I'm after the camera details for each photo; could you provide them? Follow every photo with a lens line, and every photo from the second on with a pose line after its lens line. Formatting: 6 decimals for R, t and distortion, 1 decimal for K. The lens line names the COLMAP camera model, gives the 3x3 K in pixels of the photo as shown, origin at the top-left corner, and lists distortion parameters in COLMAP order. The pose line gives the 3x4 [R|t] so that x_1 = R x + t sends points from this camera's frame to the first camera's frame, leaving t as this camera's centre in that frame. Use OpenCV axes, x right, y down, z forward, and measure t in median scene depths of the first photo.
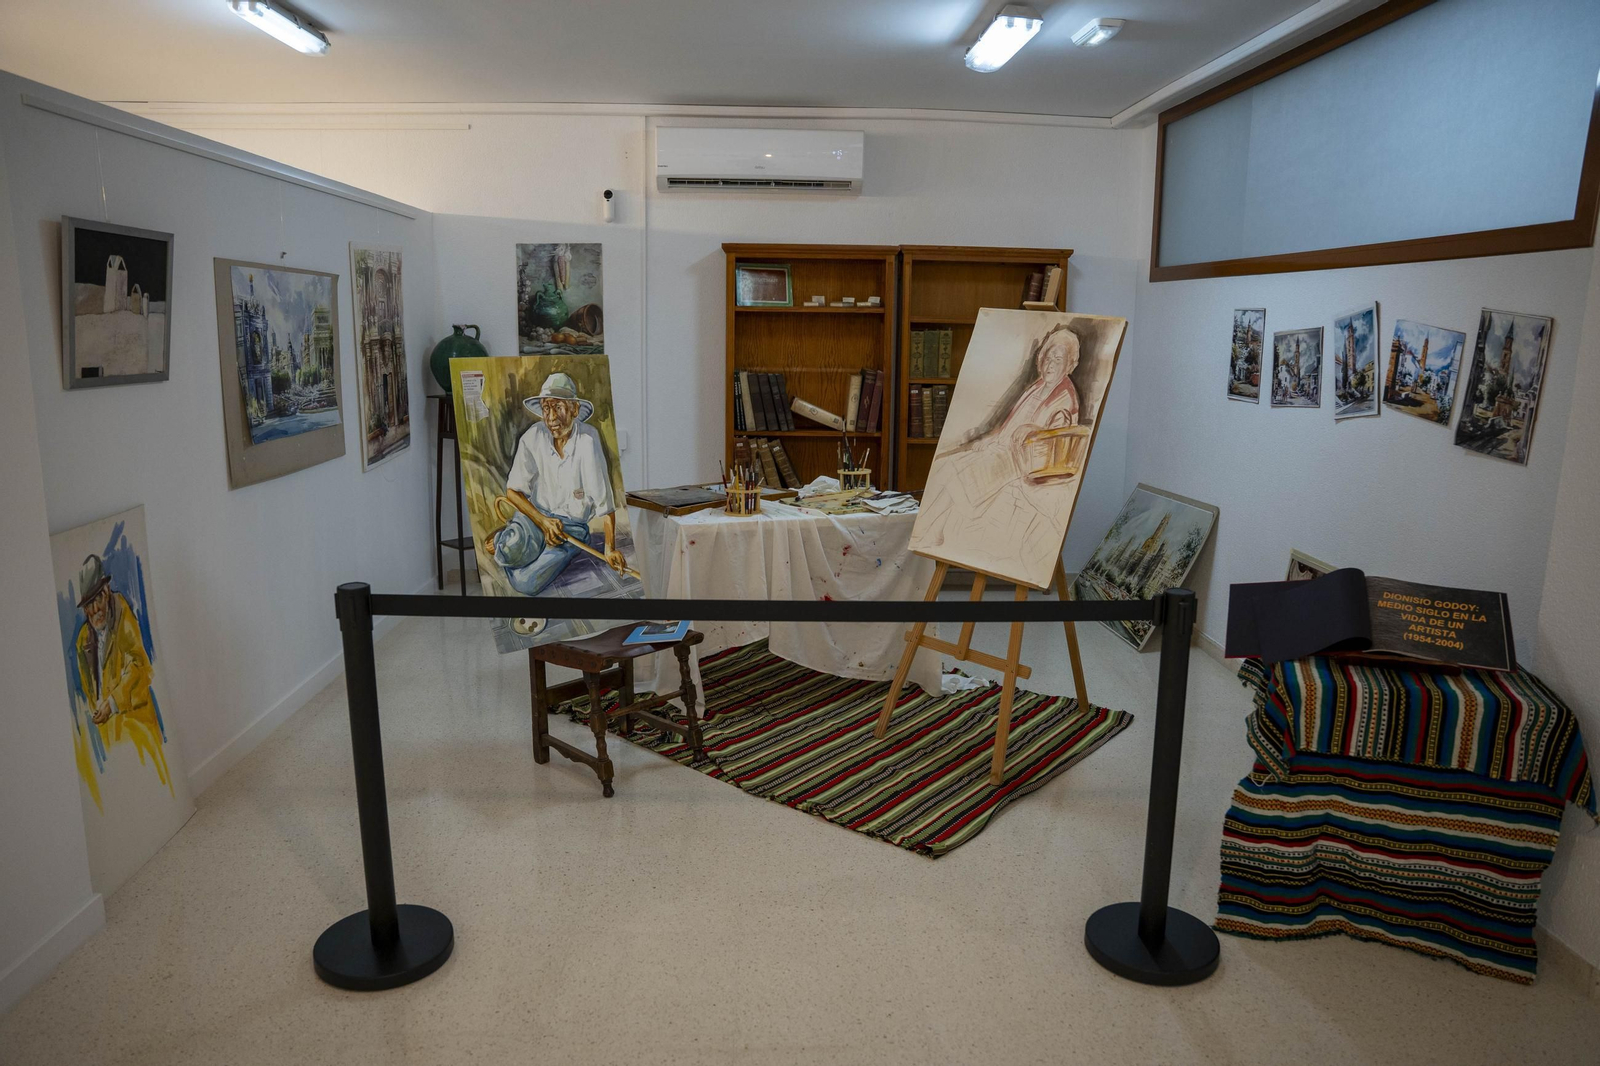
lens RADIAL K [[1110.3, 0, 799.4], [0, 1110.3, 541.2], [0, 0, 1]] dist [-0.127752, 0.083548]
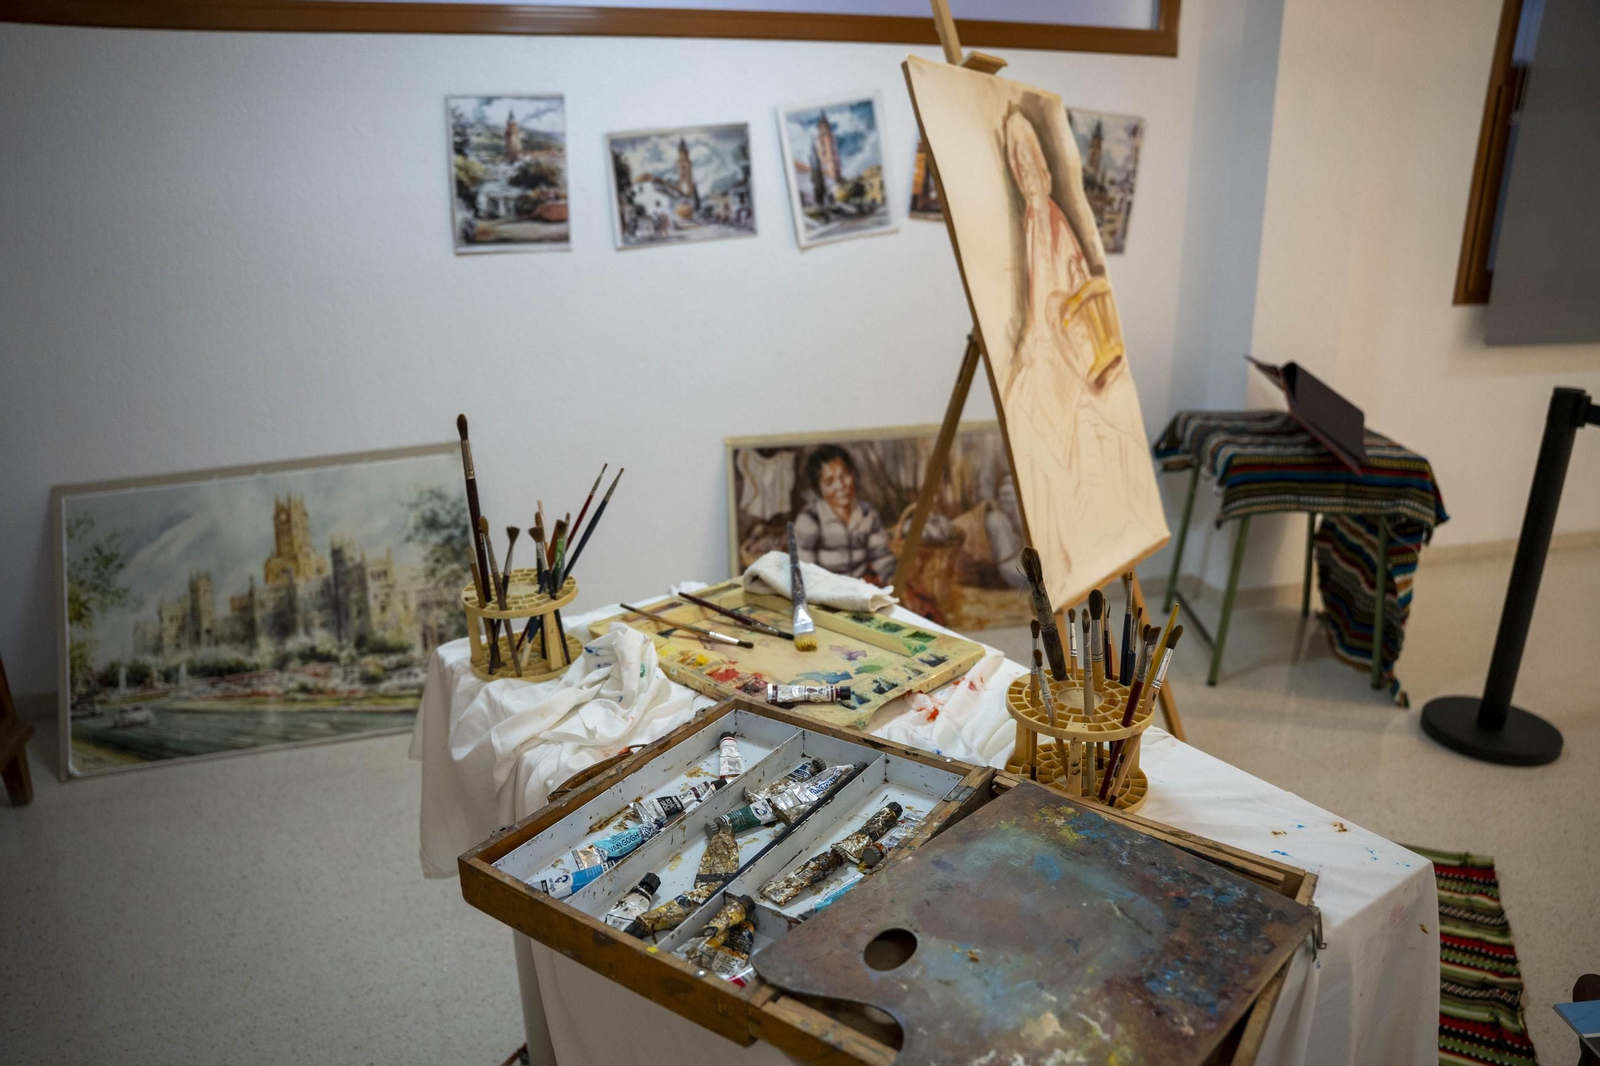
lens RADIAL K [[1110.3, 0, 795.4], [0, 1110.3, 533.7], [0, 0, 1]] dist [-0.127752, 0.083548]
pose [[-0.227819, -0.305266, 0.924614, -0.299697], [0.193250, 0.916520, 0.350209, -0.212276], [-0.954334, 0.258466, -0.149808, 1.243673]]
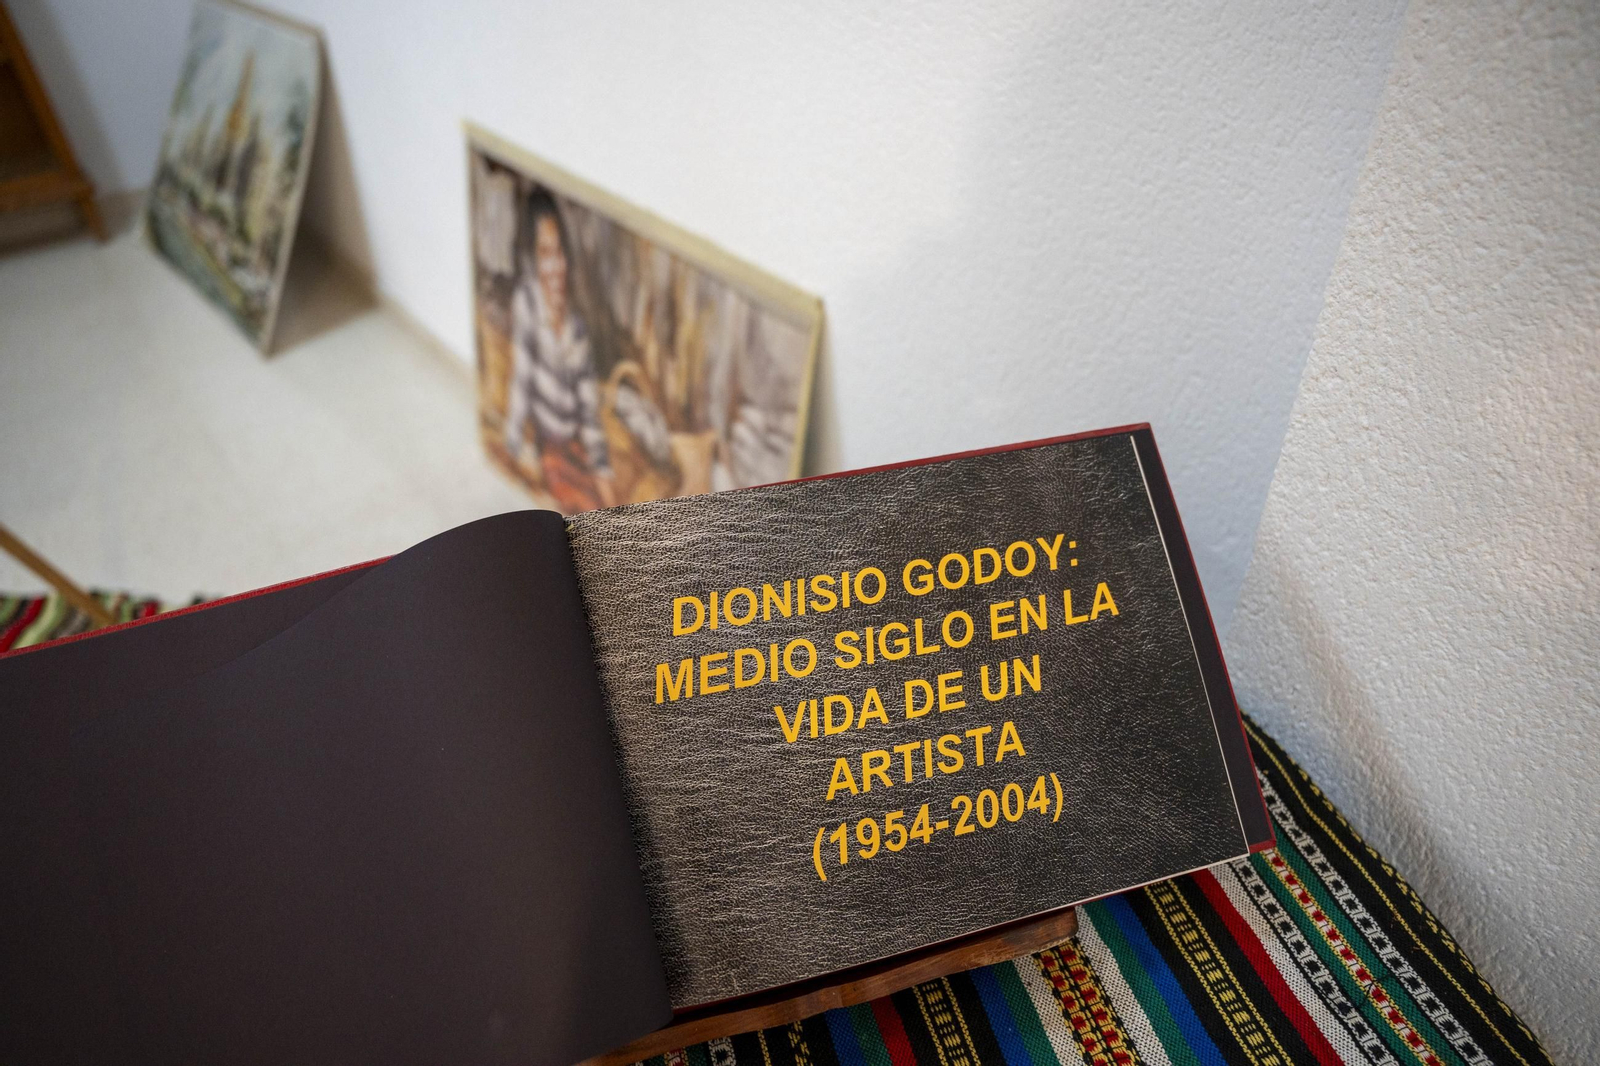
lens RADIAL K [[1110.3, 0, 799.3], [0, 1110.3, 530.4], [0, 0, 1]] dist [-0.127752, 0.083548]
pose [[0.811028, -0.374728, 0.449236, 0.351558], [0.142602, 0.871386, 0.469416, -0.039184], [-0.567361, -0.316647, 0.760155, 0.618645]]
